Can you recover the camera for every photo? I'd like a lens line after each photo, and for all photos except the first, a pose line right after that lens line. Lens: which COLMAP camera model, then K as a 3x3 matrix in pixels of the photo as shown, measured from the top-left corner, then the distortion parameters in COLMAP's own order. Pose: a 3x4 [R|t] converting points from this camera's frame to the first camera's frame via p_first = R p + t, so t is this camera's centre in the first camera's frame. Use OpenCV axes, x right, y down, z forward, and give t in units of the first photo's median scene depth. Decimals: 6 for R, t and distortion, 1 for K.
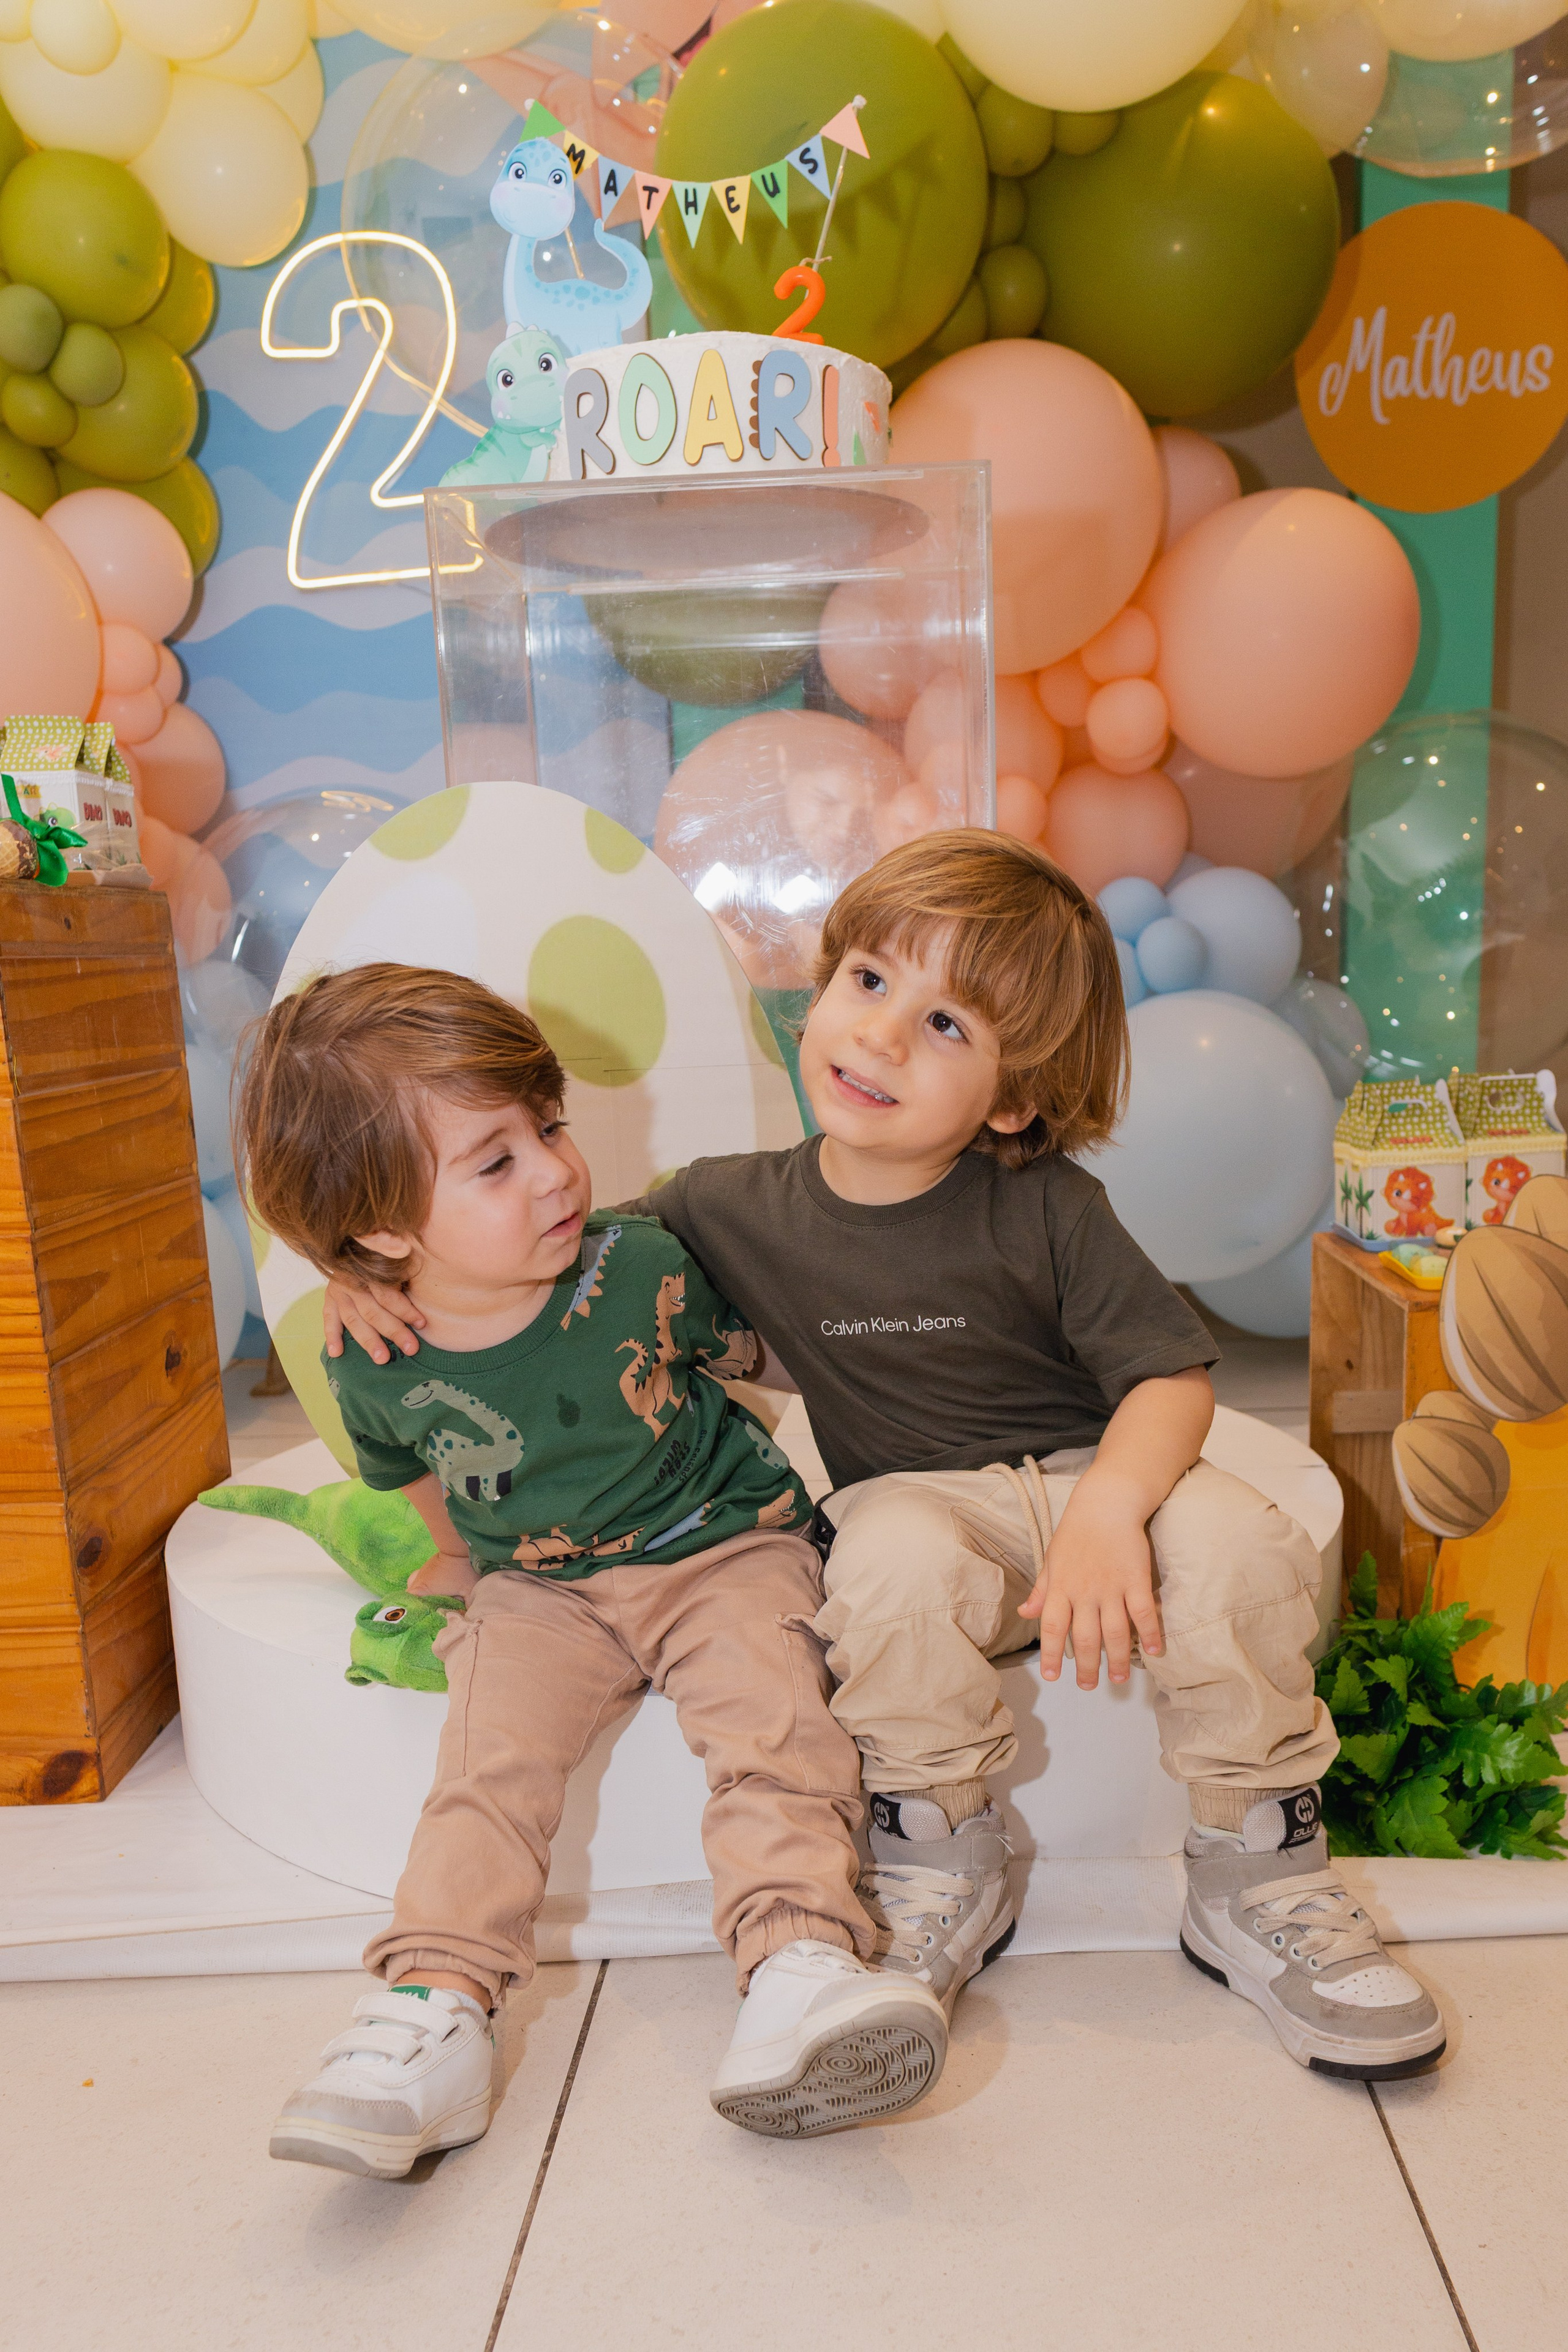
lens RADIAL K [[1917.1, 0, 793.4], [0, 1917.1, 1384.3], [0, 0, 1]] dist [0.002799, -0.003262]
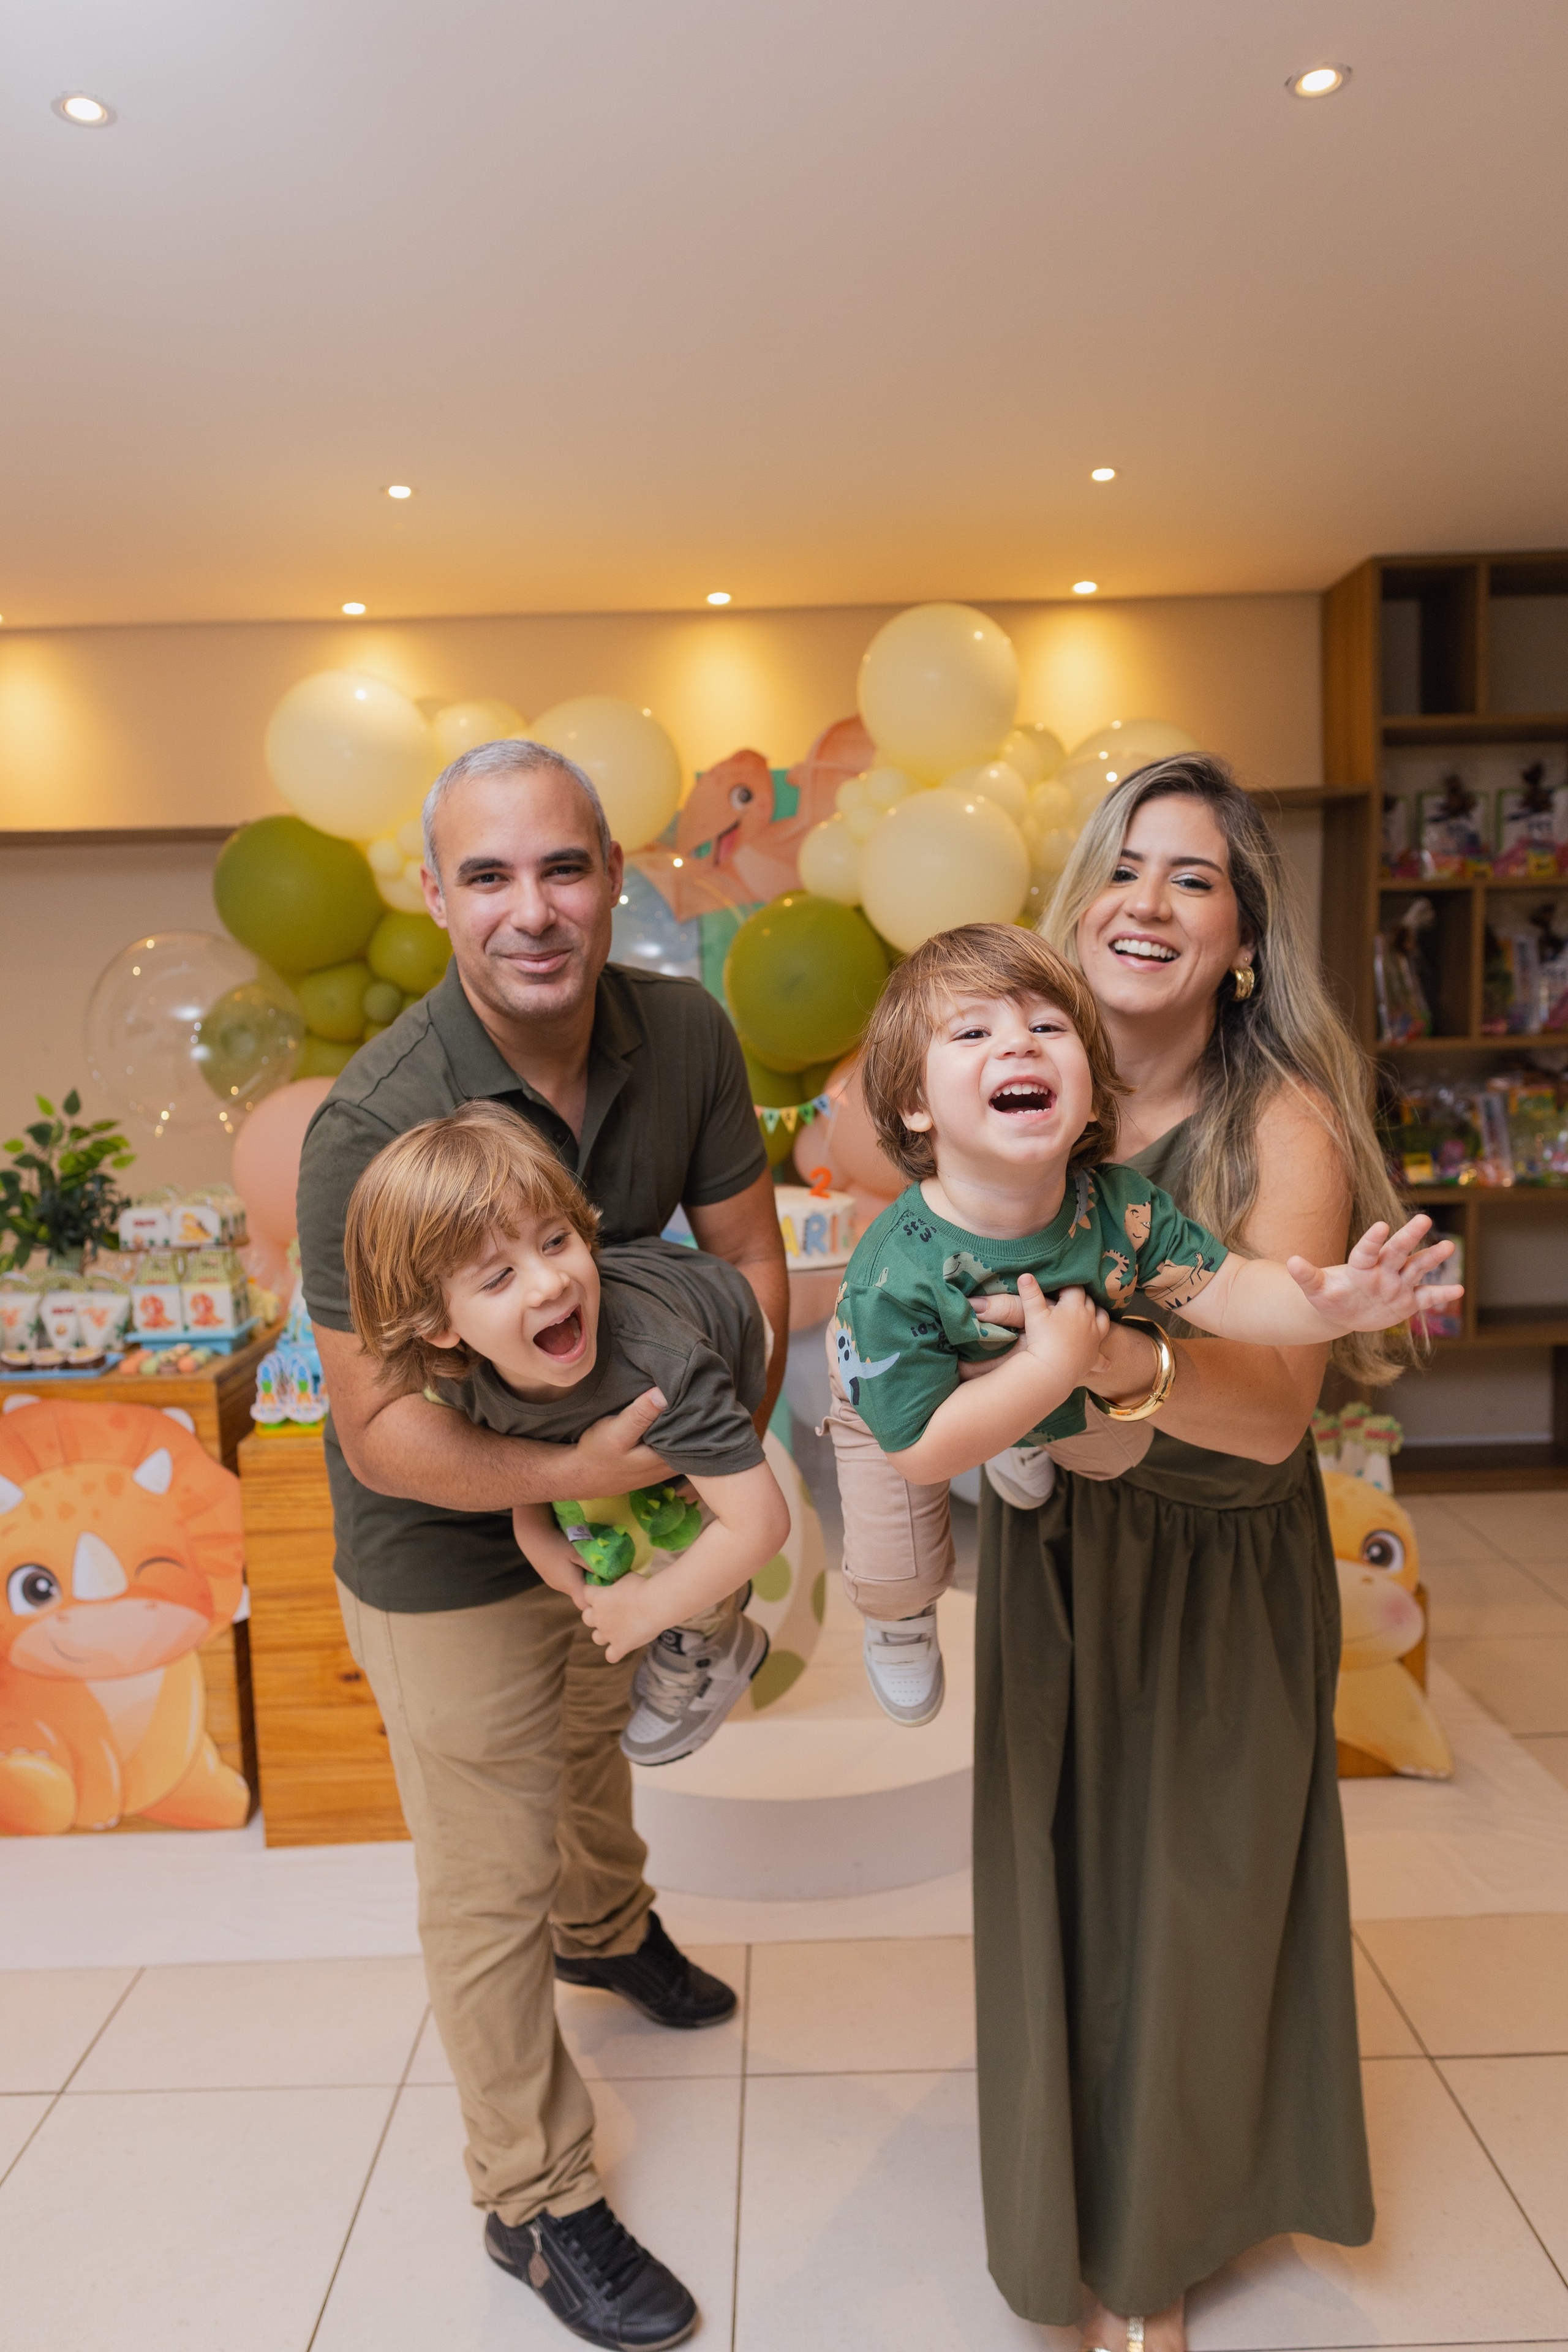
lens RADIAL K [[1596.4, 0, 792.6], [0, 1596.4, 1175.9], [0, 0, 1]] dist [-0.003115, 0.001915]
pose [[0.998124, 0.009535, 0.060480, -0.144164], [-0.002628, 0.993560, -0.113275, -0.326004], [-0.061171, 0.112903, 0.991721, -0.910621]]
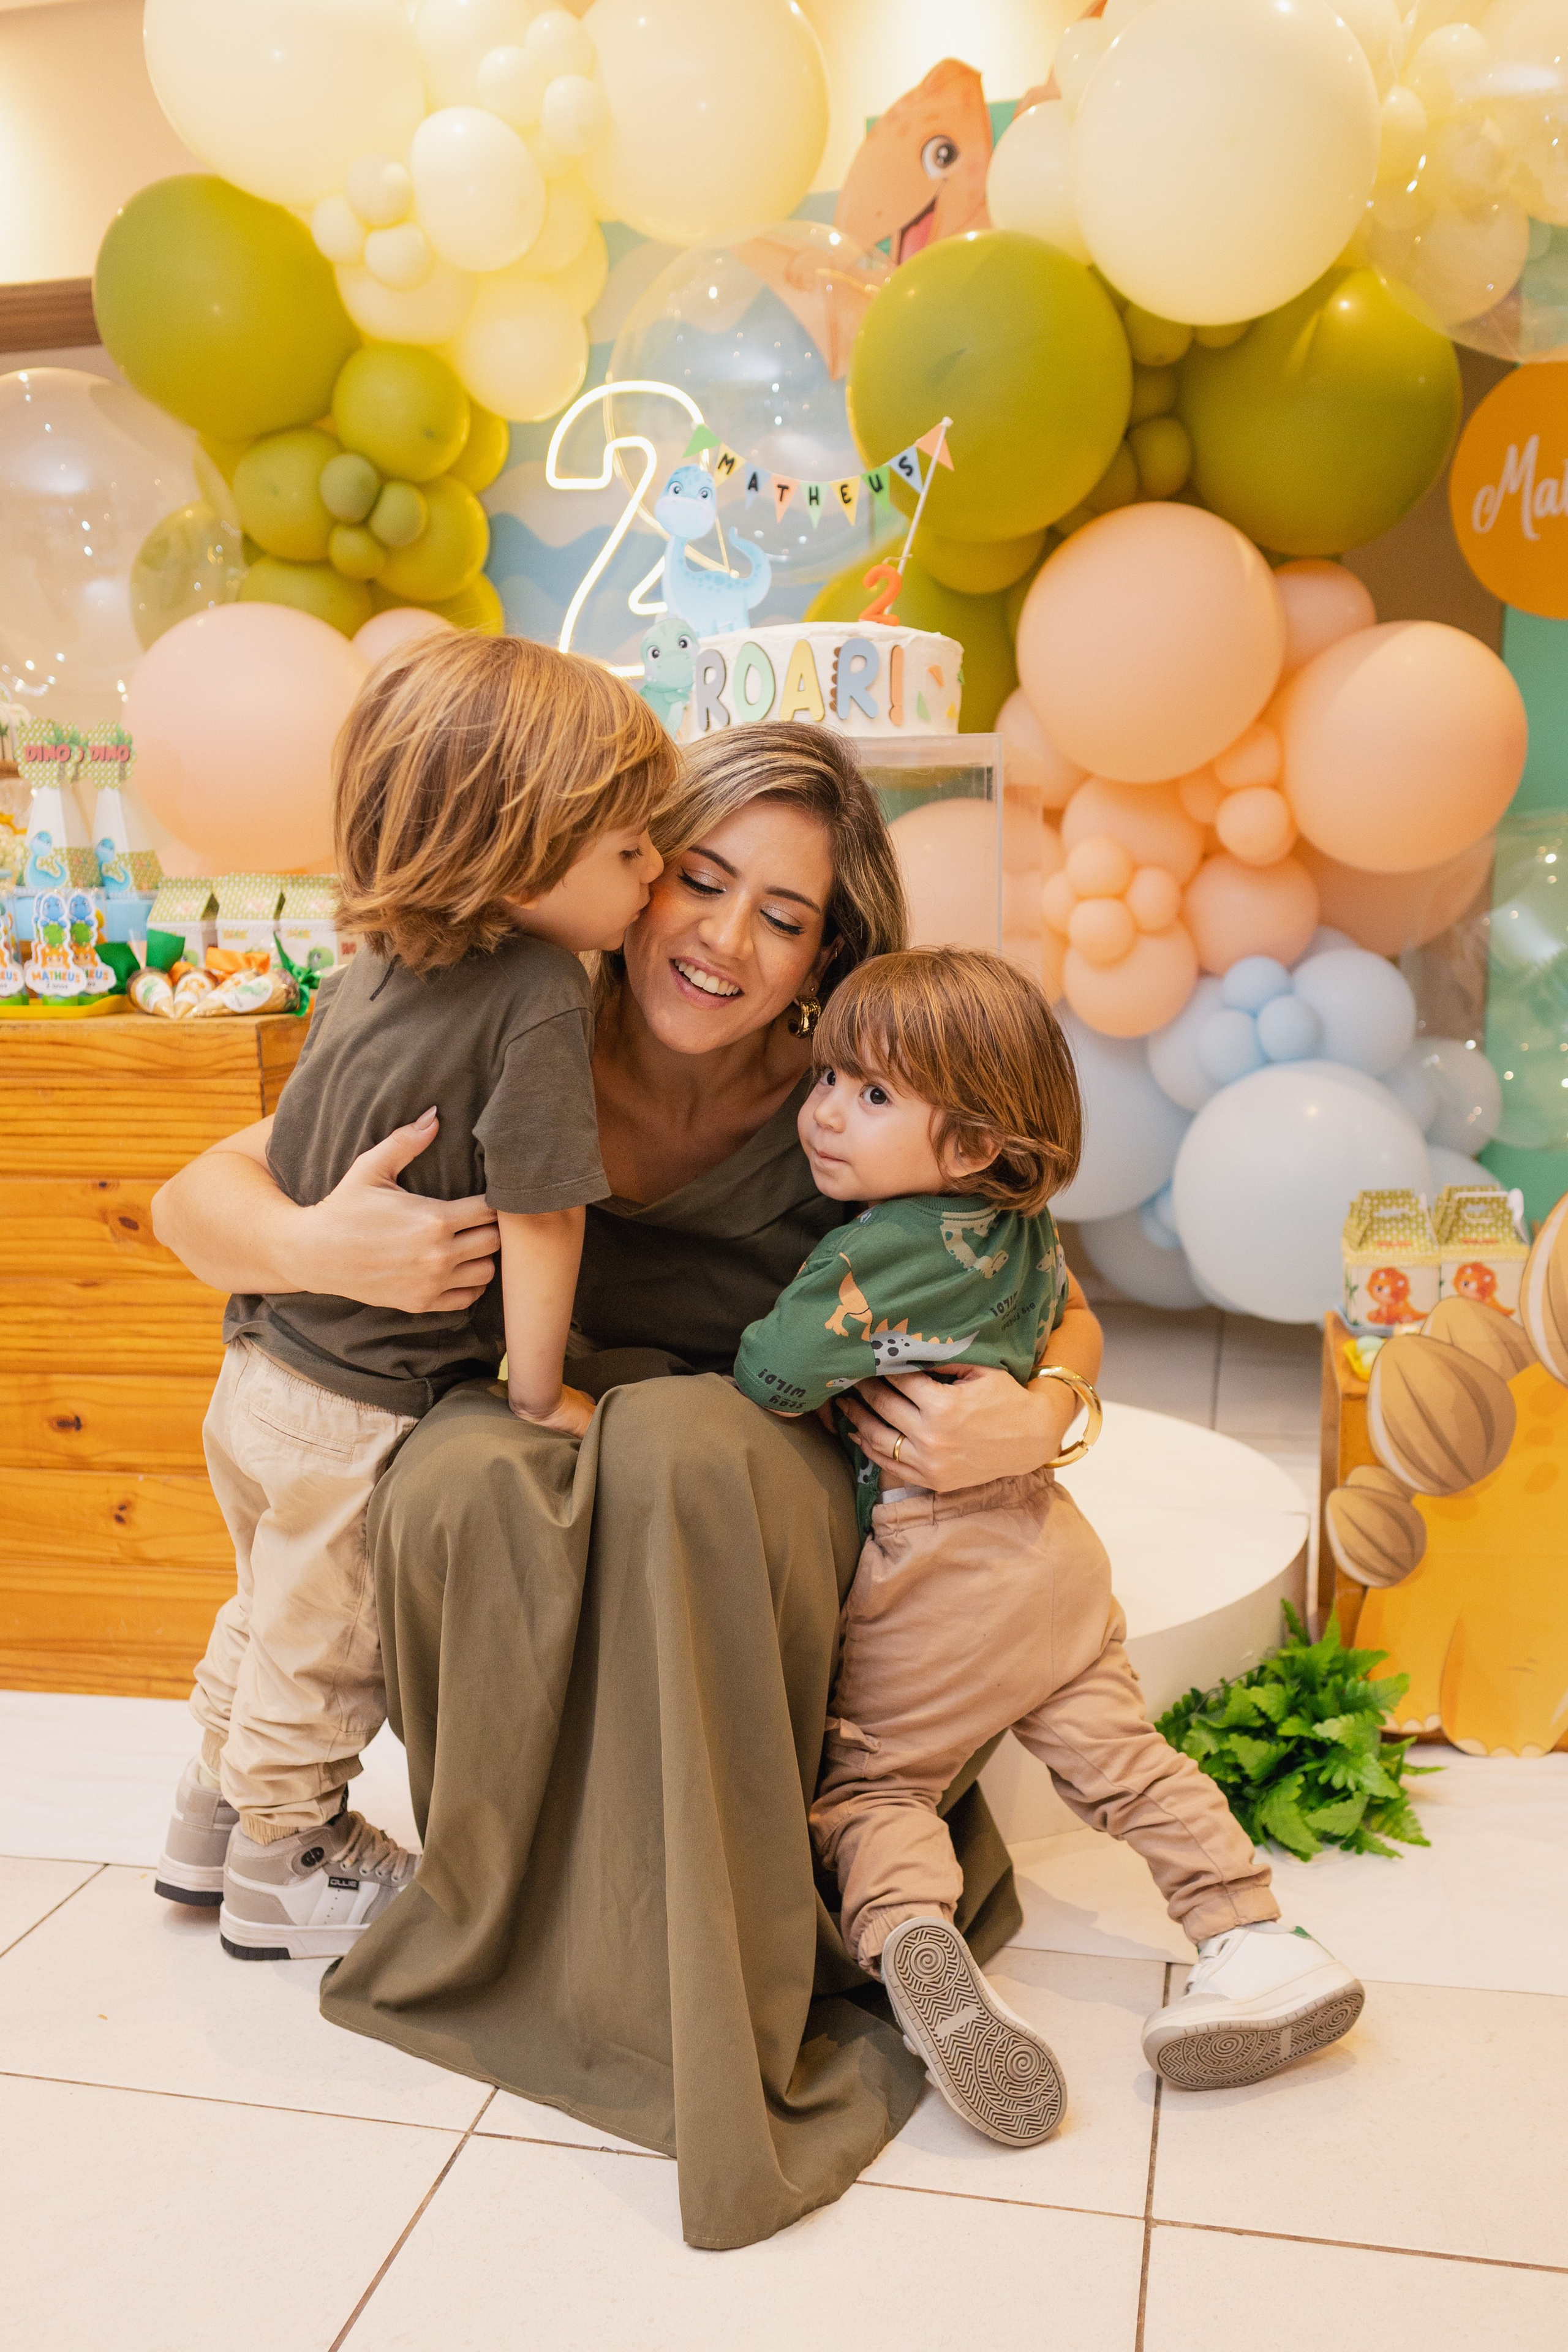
lens RADIAL K [[1943.4, 0, 803.9], [0, 1943.4, 1276.4], [0, 0, 1]] dist [0.052115, -0.091524]
pose [[0.986082, 0.054052, -0.157228, 0.172299], [-0.056864, 0.998291, -0.013440, -0.078956], [0.156233, 0.022194, 0.987471, -0.277060]]
